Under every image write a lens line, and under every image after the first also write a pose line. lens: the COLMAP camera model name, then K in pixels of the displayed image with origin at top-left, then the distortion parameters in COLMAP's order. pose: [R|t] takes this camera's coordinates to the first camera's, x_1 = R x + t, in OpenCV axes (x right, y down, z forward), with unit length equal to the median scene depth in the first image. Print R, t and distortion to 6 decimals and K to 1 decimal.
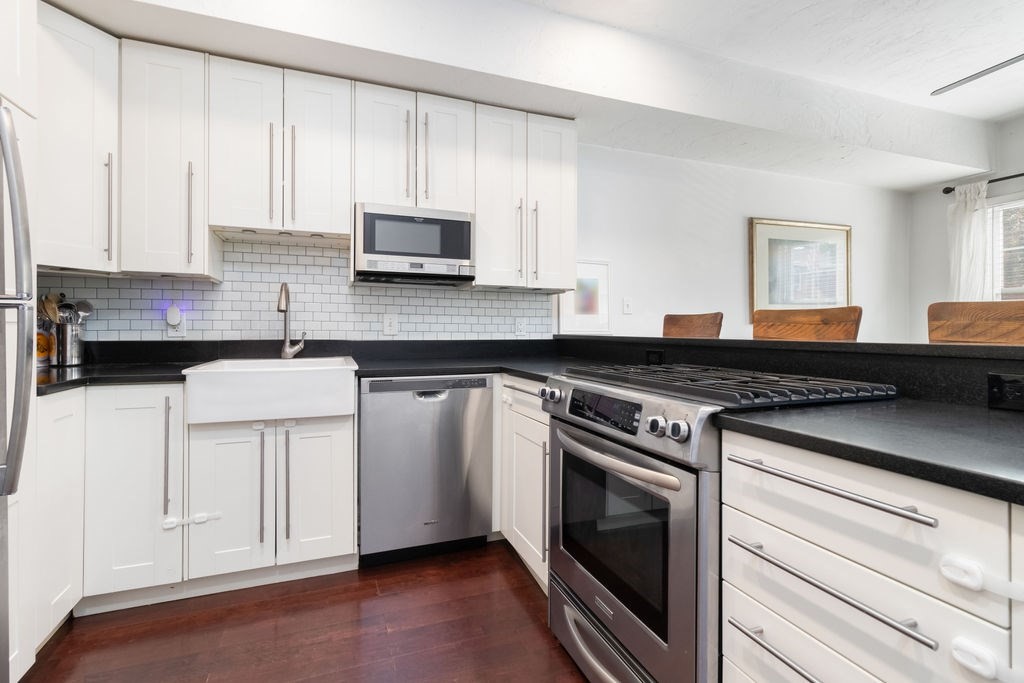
lens RADIAL K [[475.3, 0, 508.7], [0, 475.3, 329.0], [0, 0, 1]] dist [0.002062, 0.000222]
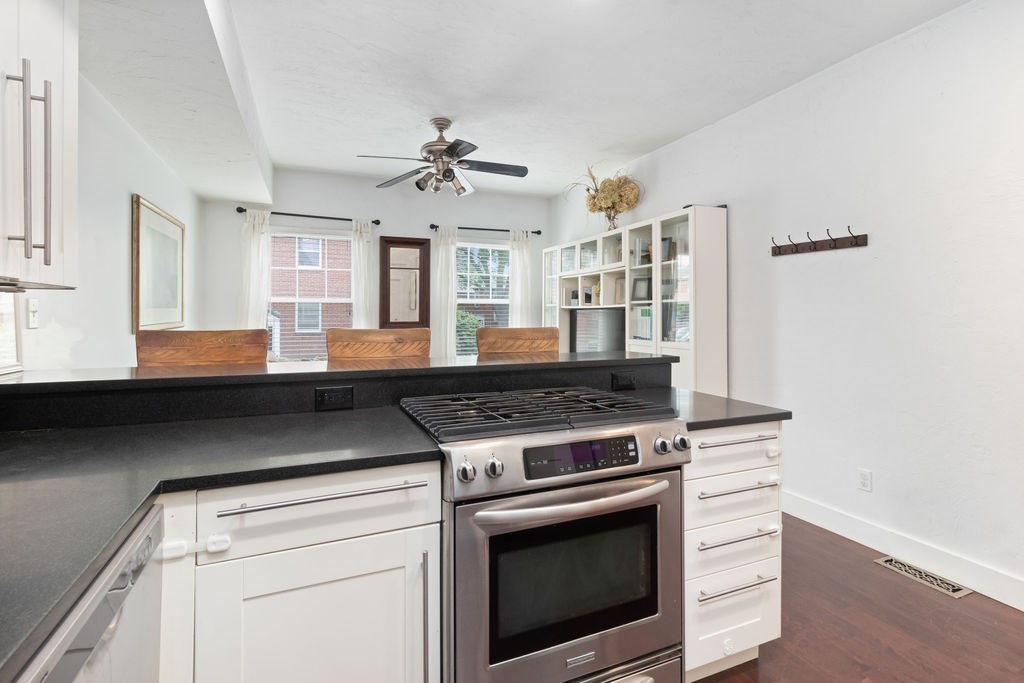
lens RADIAL K [[480.8, 0, 507.9], [0, 480.8, 313.2], [0, 0, 1]] dist [0.000970, 0.000555]
pose [[-0.046770, 0.002974, 0.998901, -0.465791], [-0.003010, 0.999991, -0.003118, -0.071291], [-0.998901, -0.003152, -0.046761, 0.718423]]
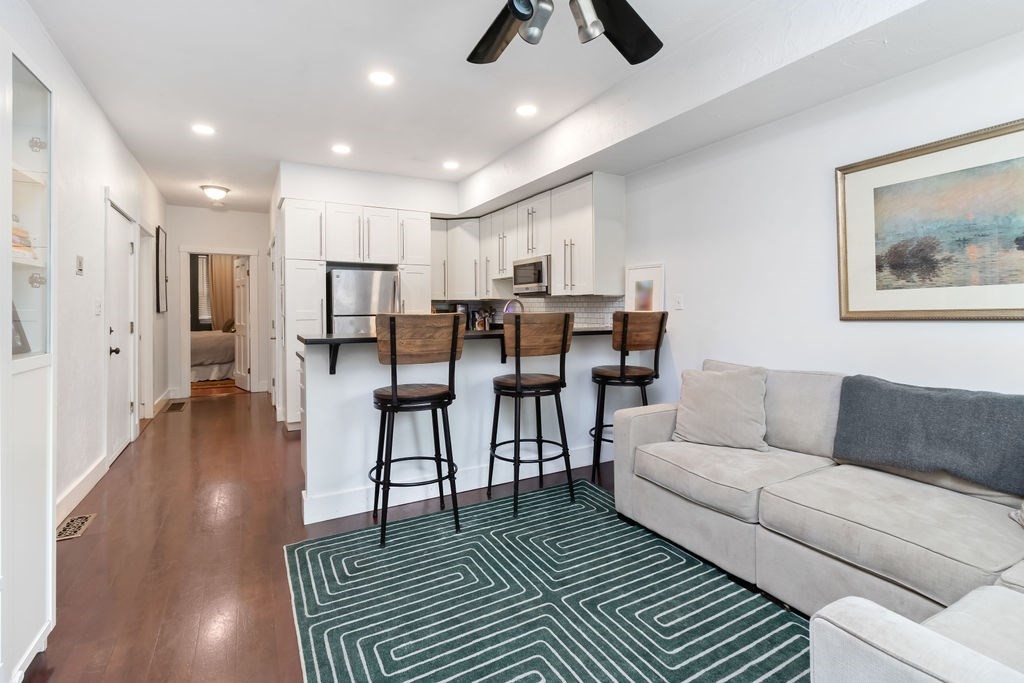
lens RADIAL K [[480.8, 0, 507.9], [0, 480.8, 313.2], [0, 0, 1]] dist [0.000970, 0.000555]
pose [[0.138256, 0.003957, -0.990389, 1.863876], [0.007321, 0.999961, 0.005017, -0.044878], [0.990369, -0.007944, 0.138222, 0.689255]]
